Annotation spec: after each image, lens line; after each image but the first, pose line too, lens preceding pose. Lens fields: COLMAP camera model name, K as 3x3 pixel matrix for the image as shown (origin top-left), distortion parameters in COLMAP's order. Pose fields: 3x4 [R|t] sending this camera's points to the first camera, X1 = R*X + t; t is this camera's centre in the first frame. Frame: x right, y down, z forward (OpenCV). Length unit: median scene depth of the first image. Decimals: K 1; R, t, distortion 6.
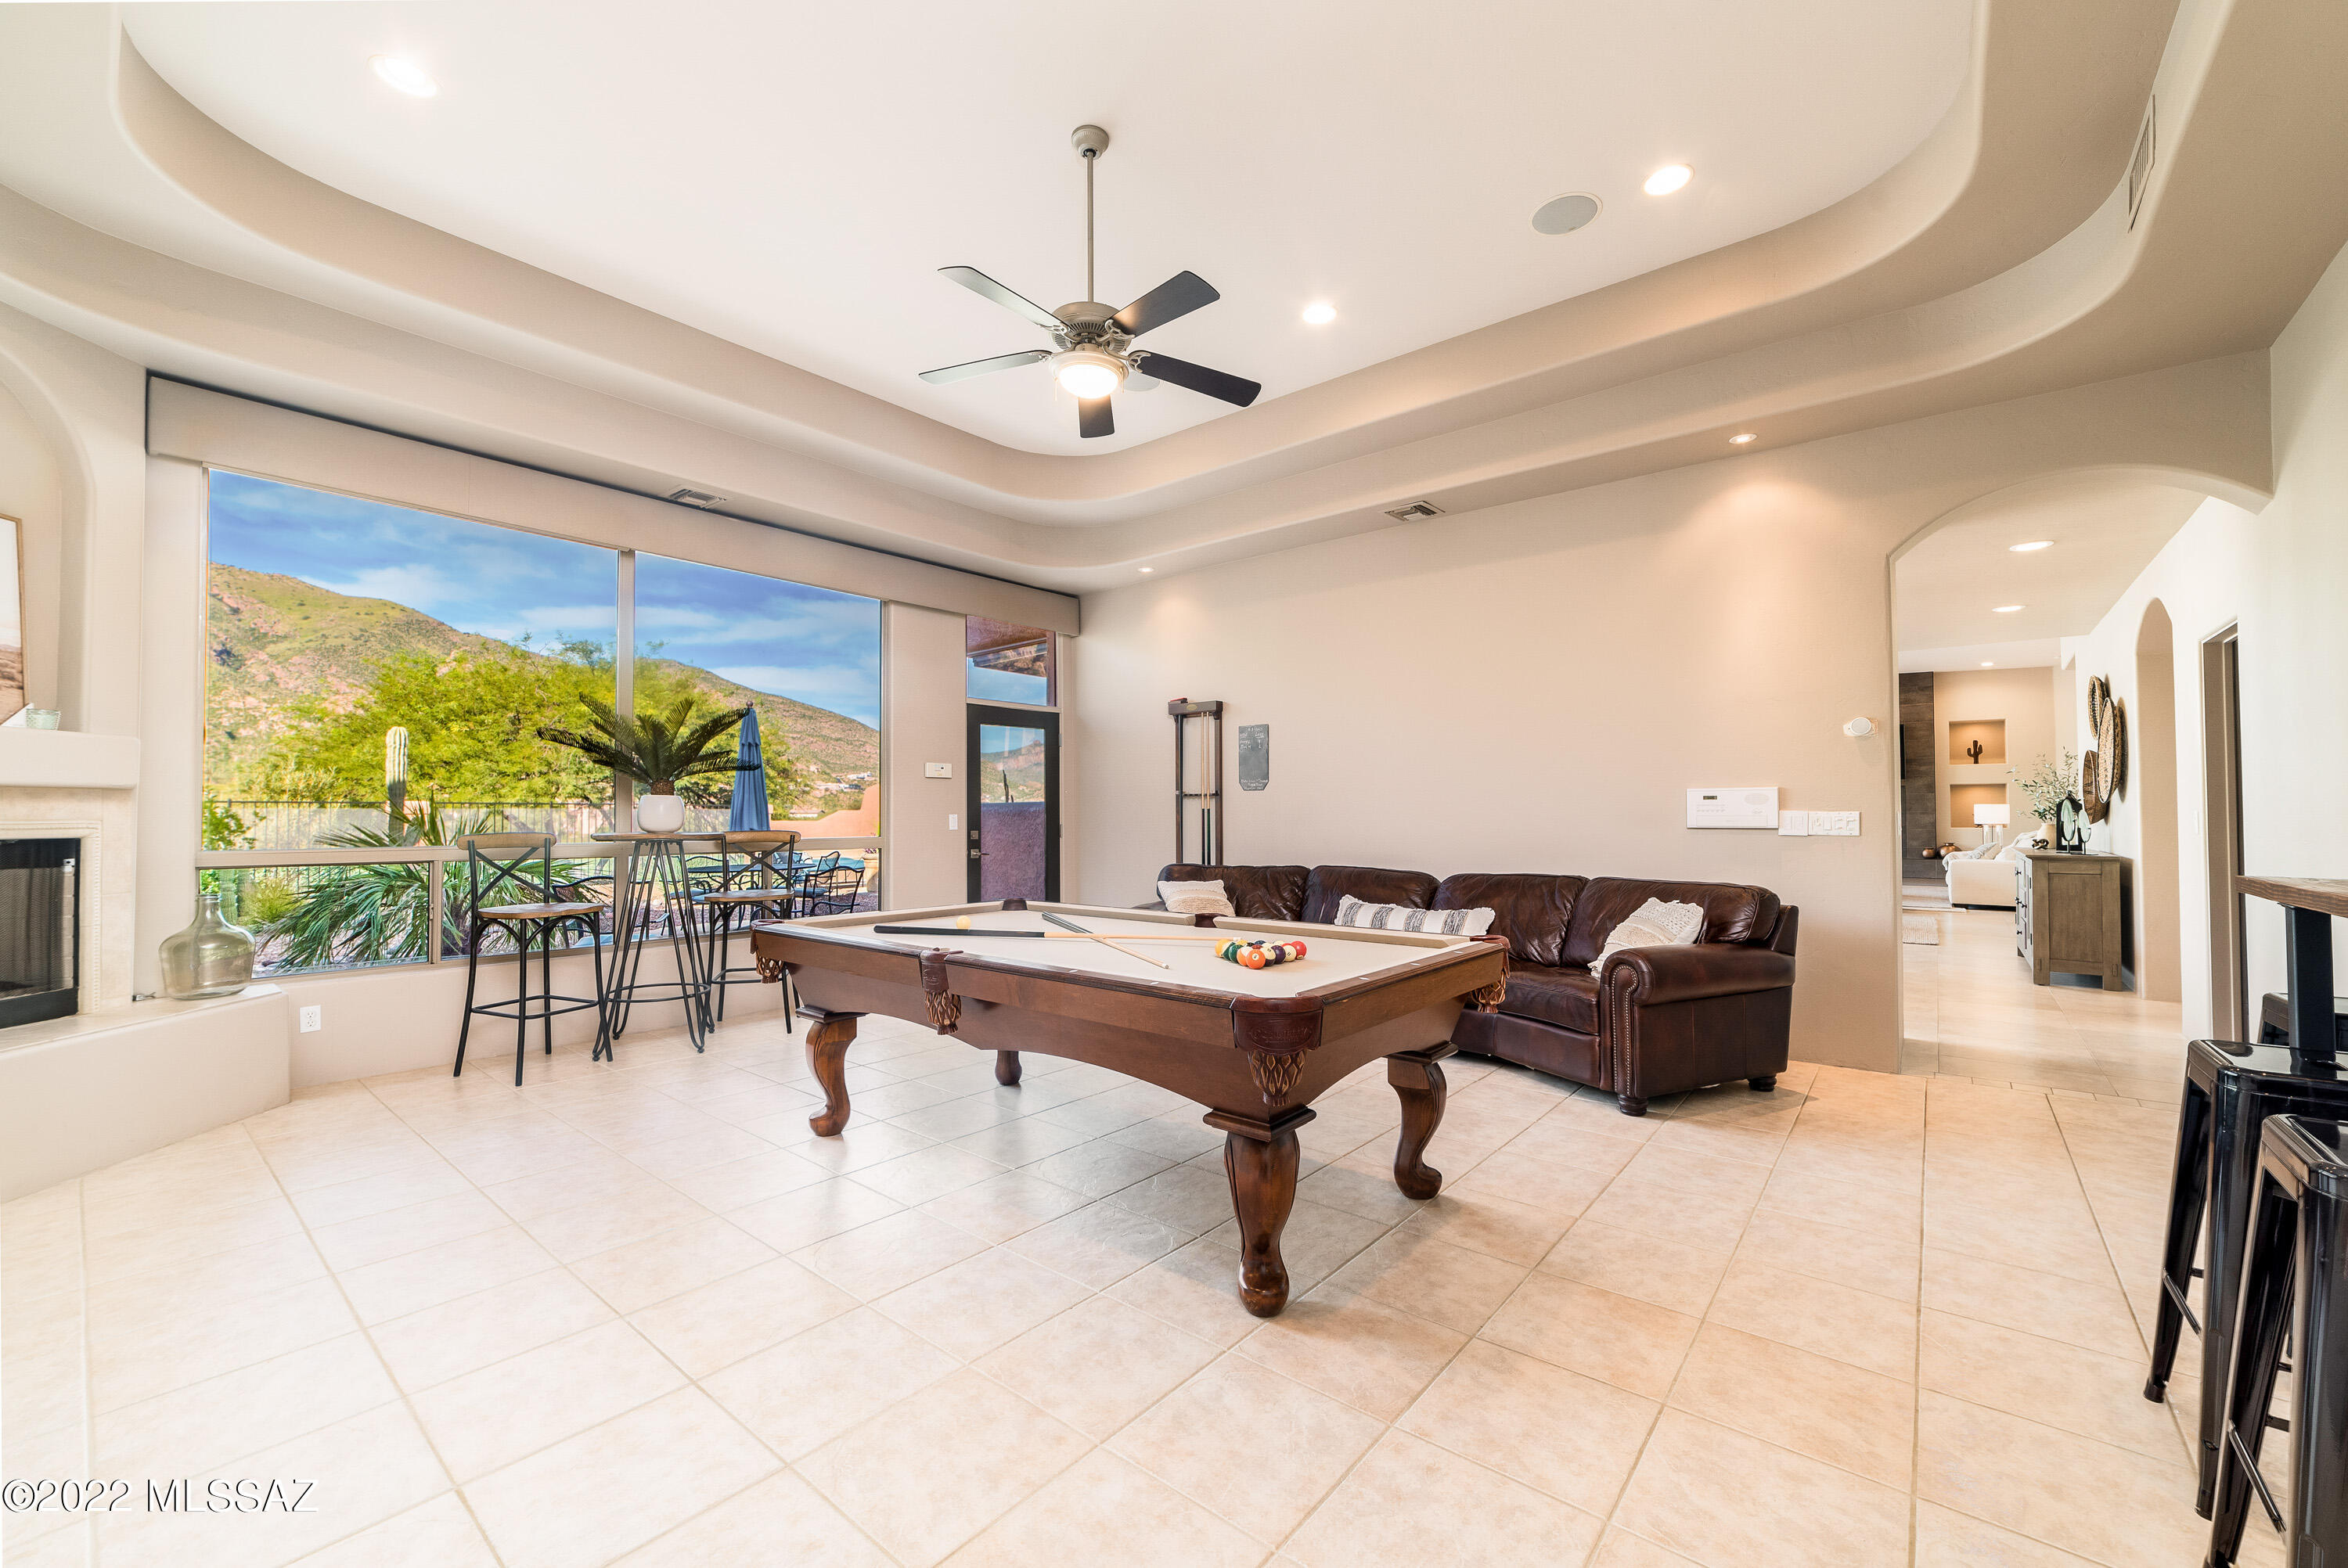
lens RADIAL K [[926.1, 0, 1194.2], [0, 926.1, 794.4], [0, 0, 1]] dist [-0.024796, 0.009725]
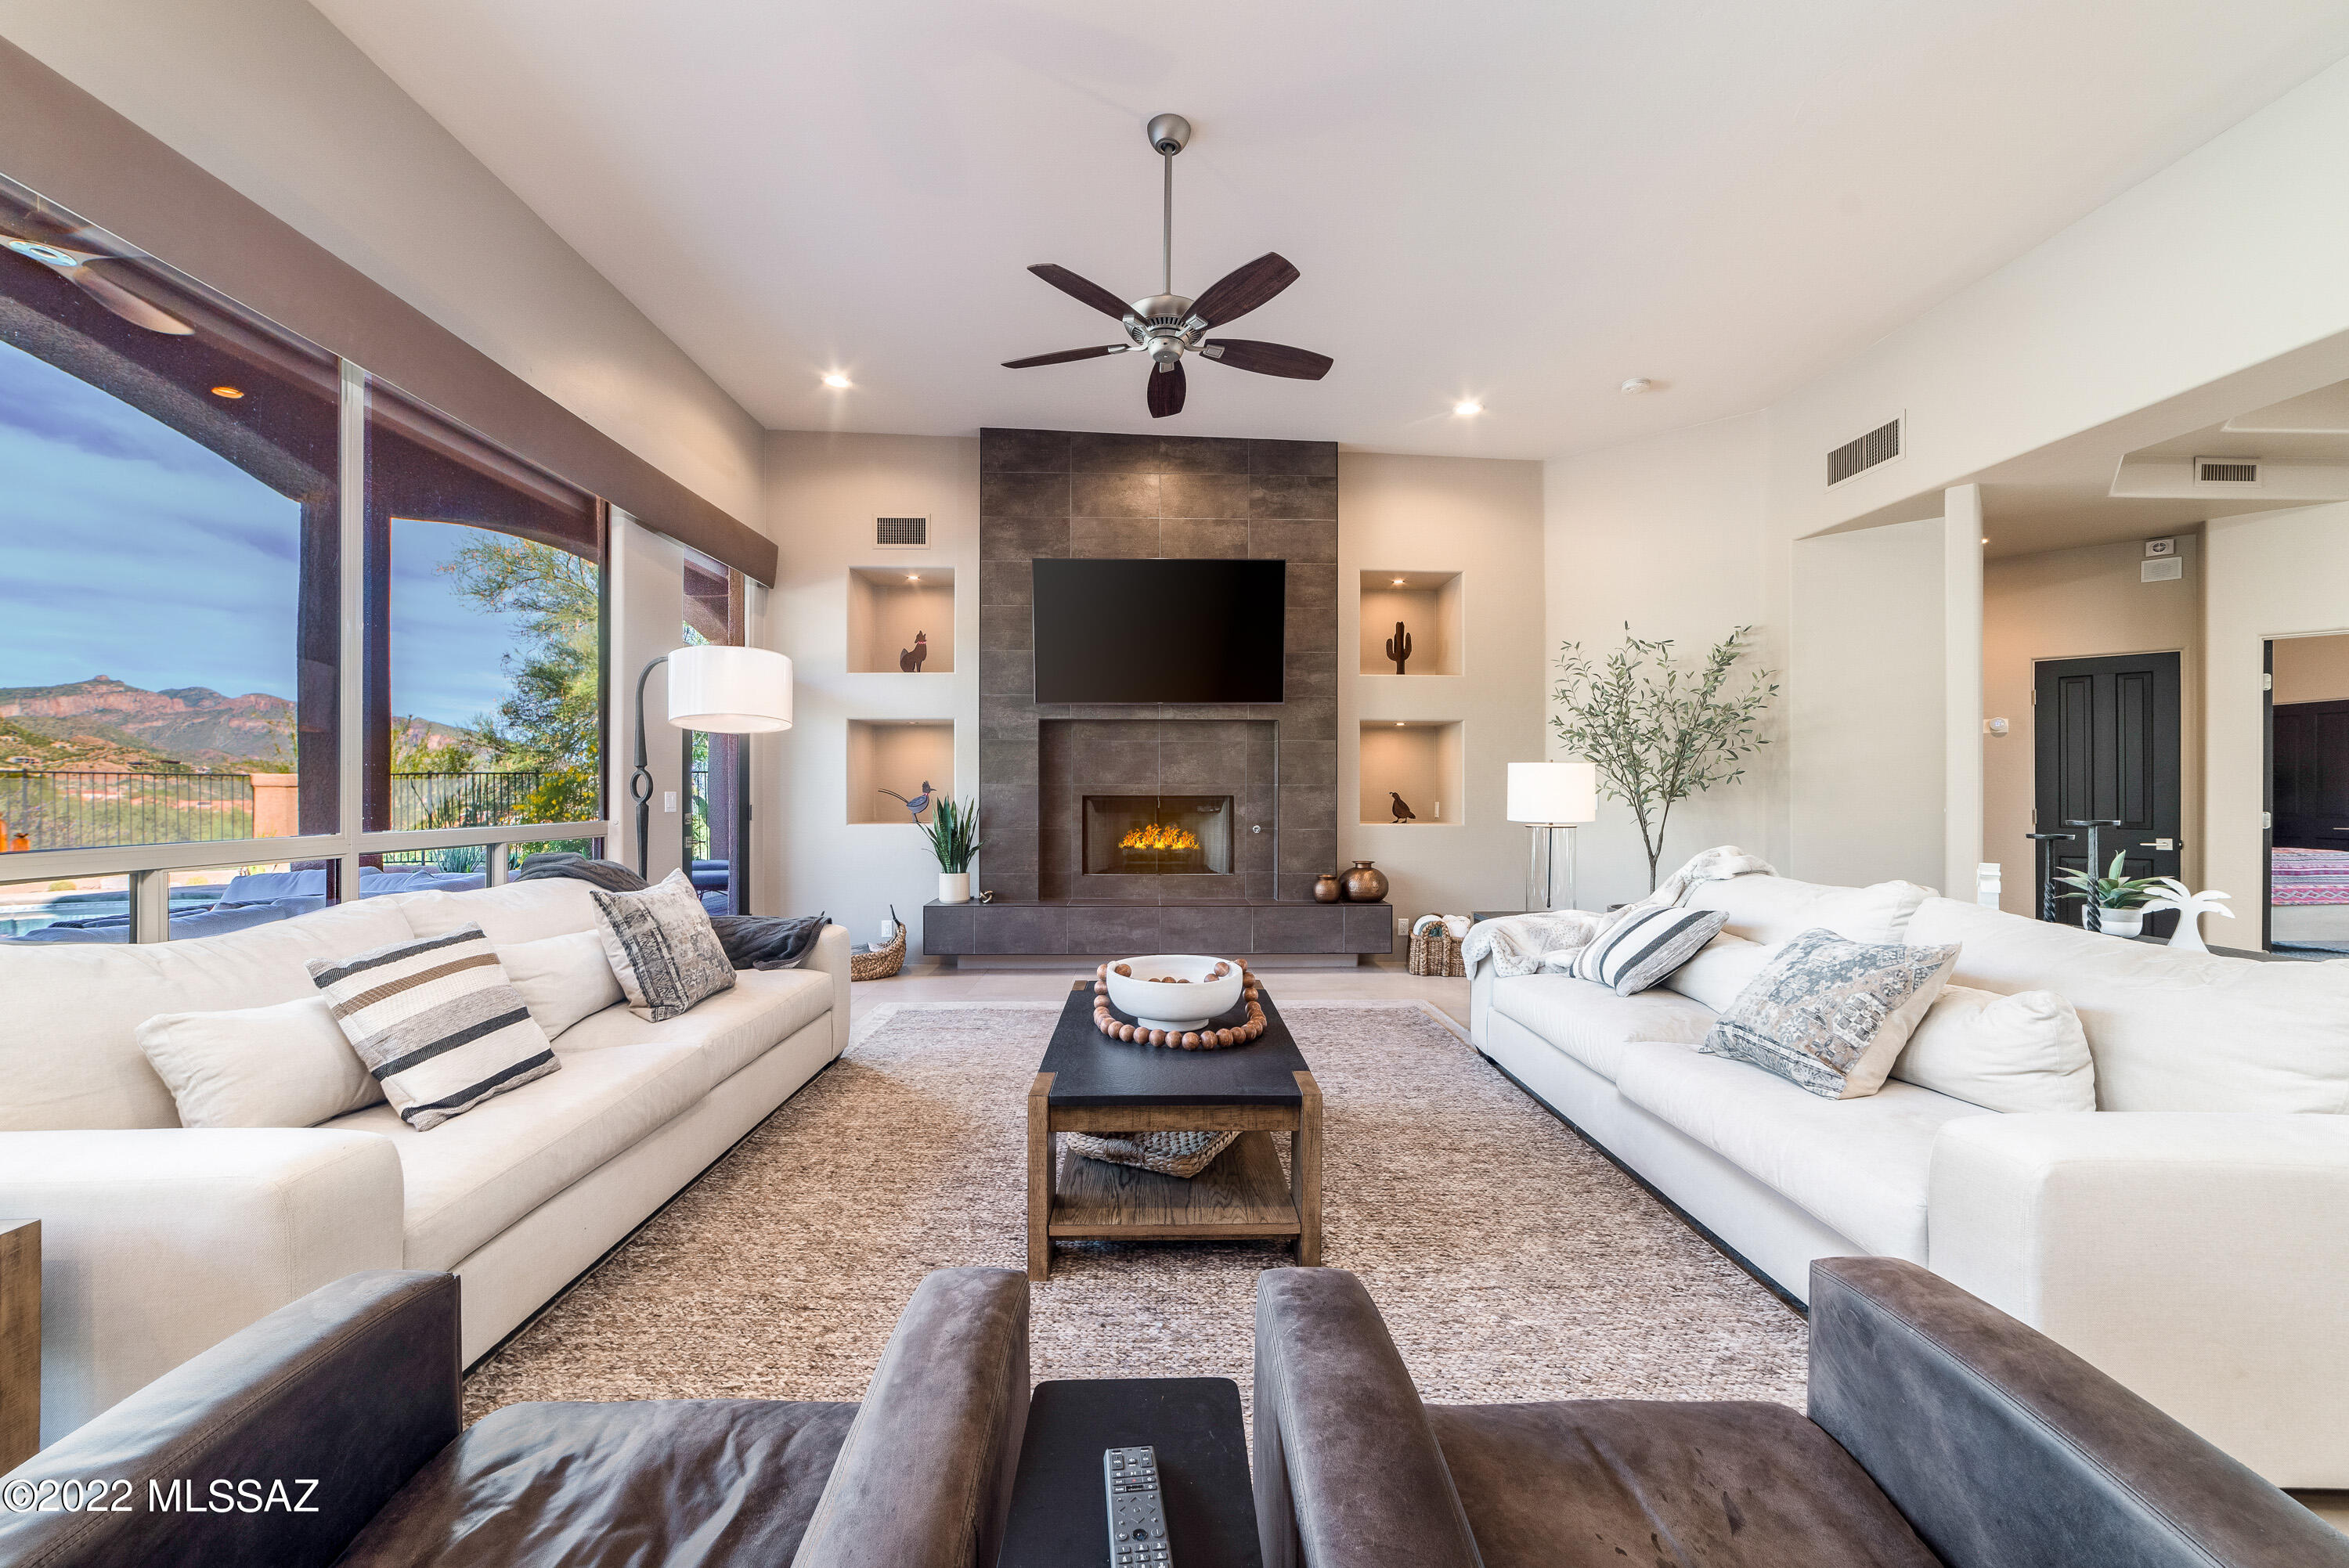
lens RADIAL K [[904.4, 0, 1166.8], [0, 904.4, 789.1], [0, 0, 1]] dist [-0.027081, 0.008560]
pose [[0.756537, 0.004573, 0.653935, 0.486595], [-0.019749, 0.999679, 0.015856, 0.015717], [-0.653652, -0.024910, 0.756385, 0.741137]]
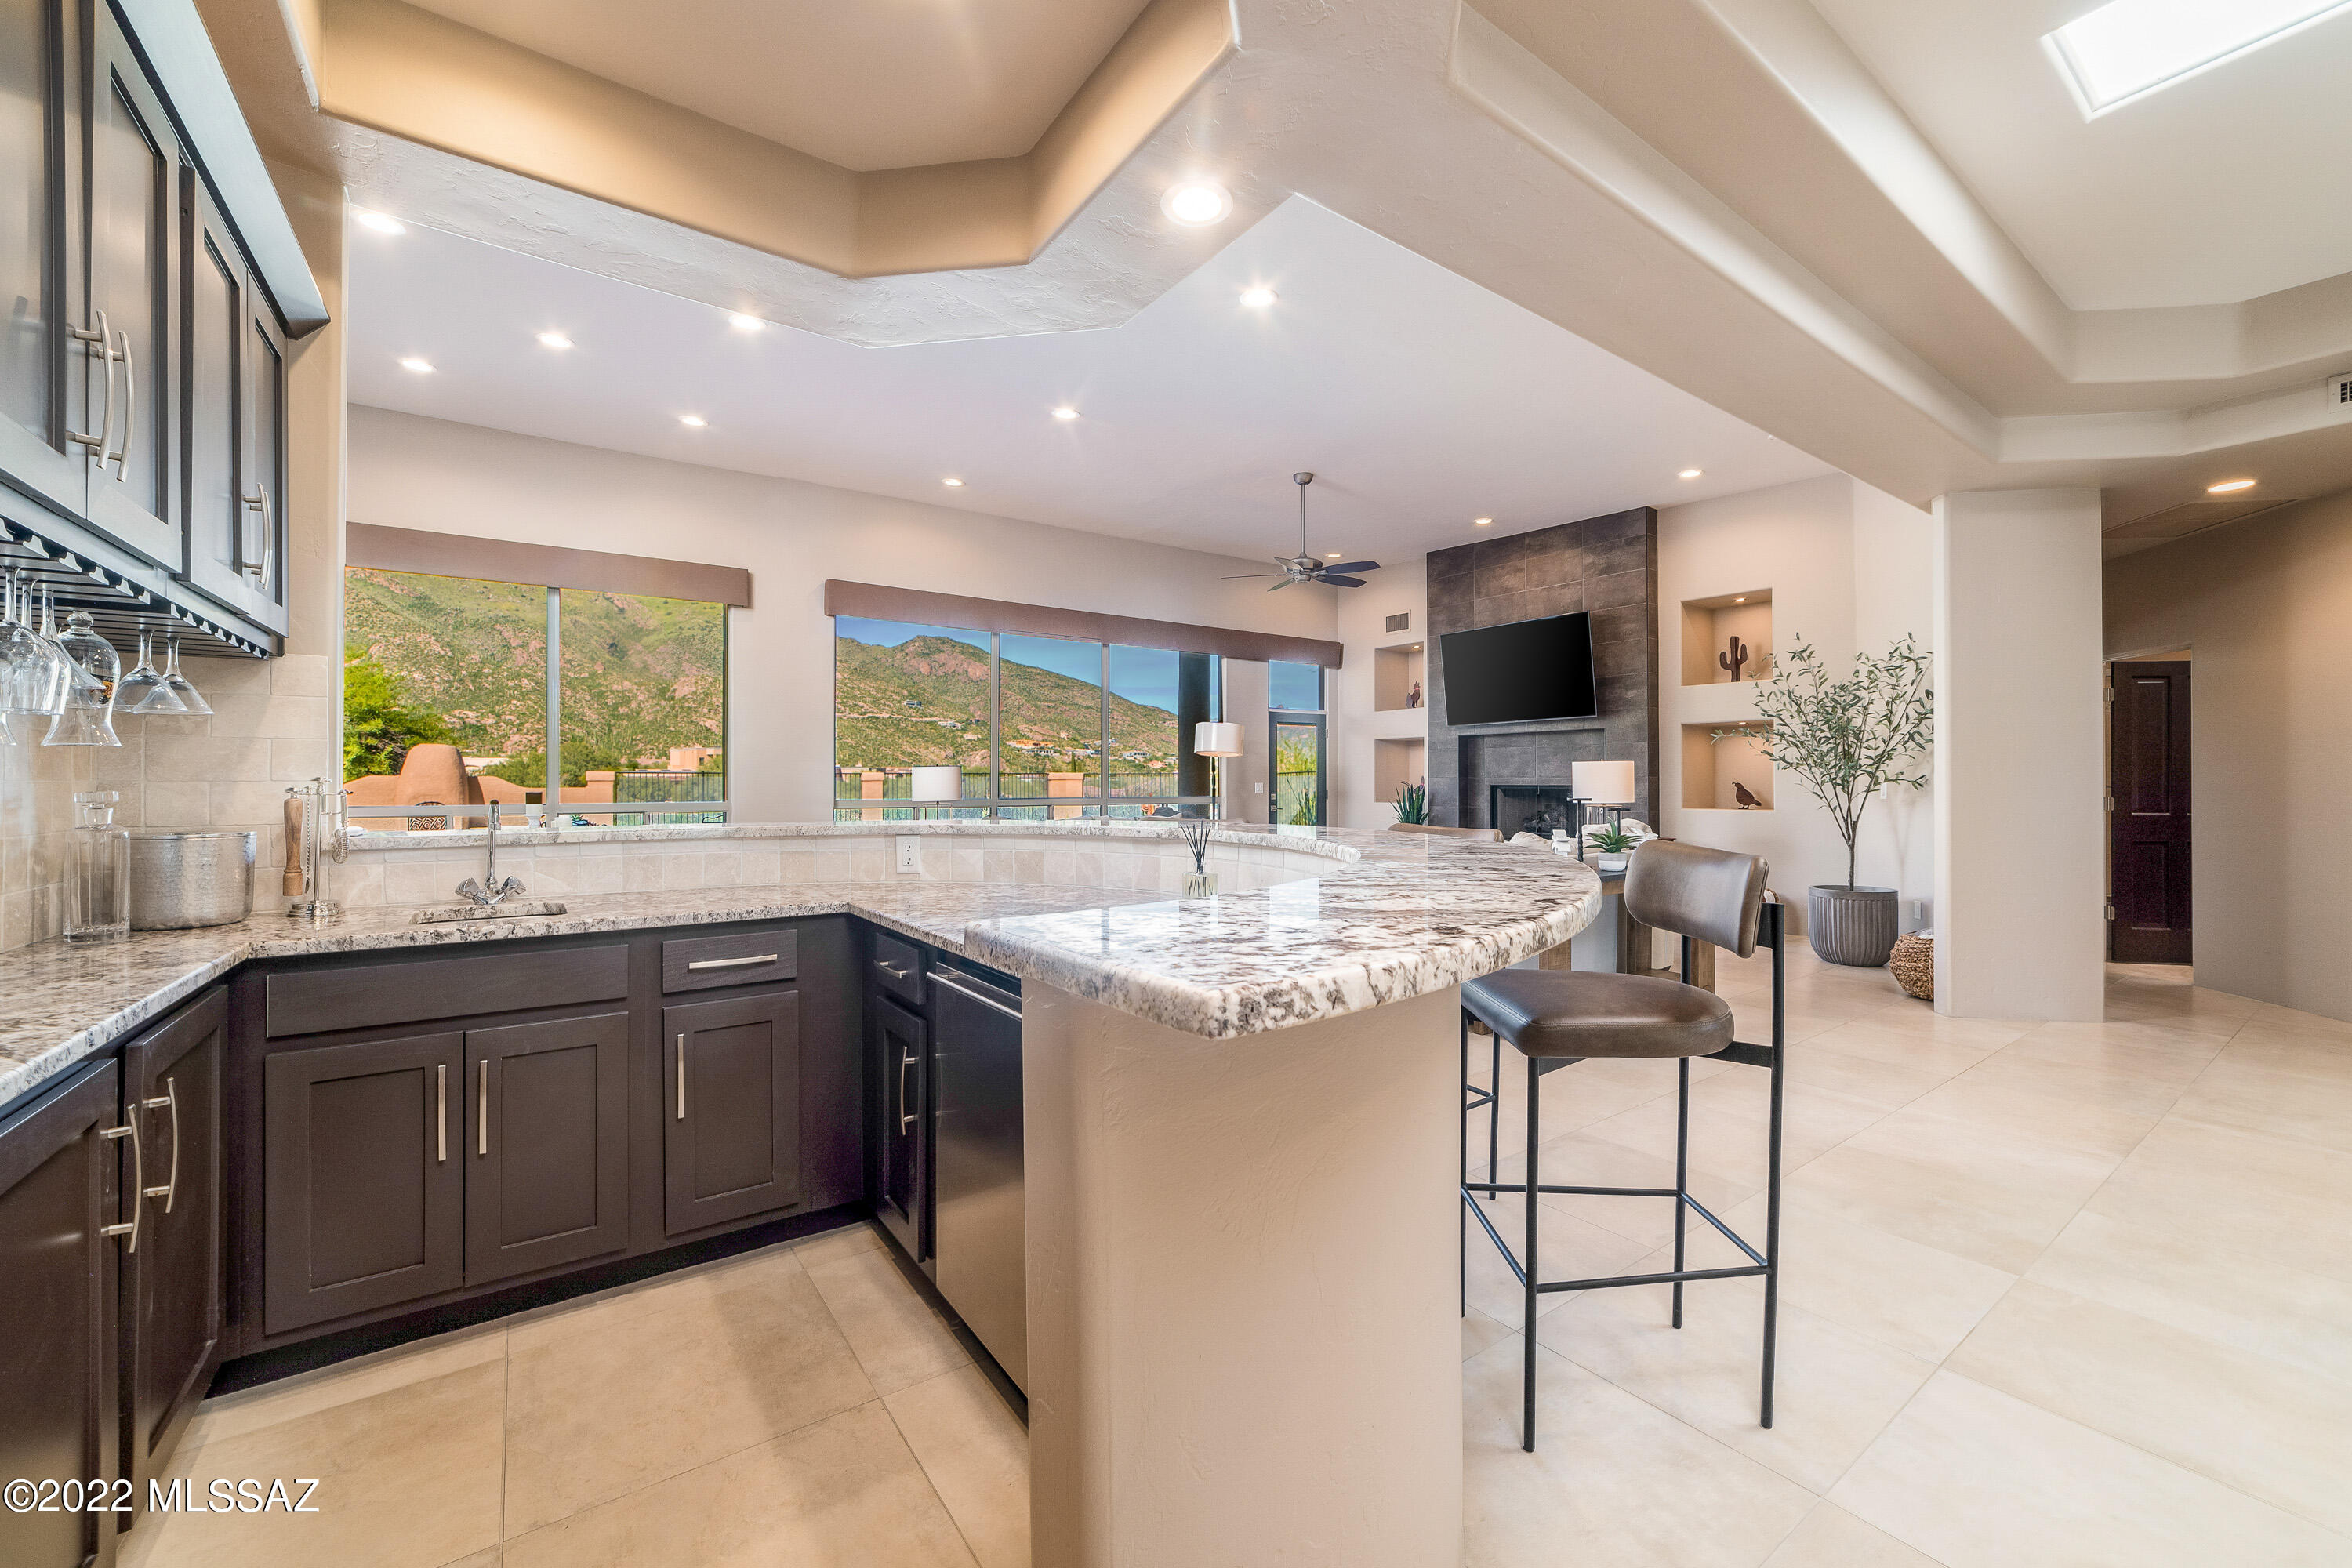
lens RADIAL K [[935.7, 0, 1189.7], [0, 935.7, 773.5], [0, 0, 1]] dist [-0.029559, 0.009900]
pose [[0.965876, 0.000033, -0.259007, 0.692196], [0.004069, 0.999875, 0.015304, 0.007610], [0.258975, -0.015835, 0.965754, 0.424764]]
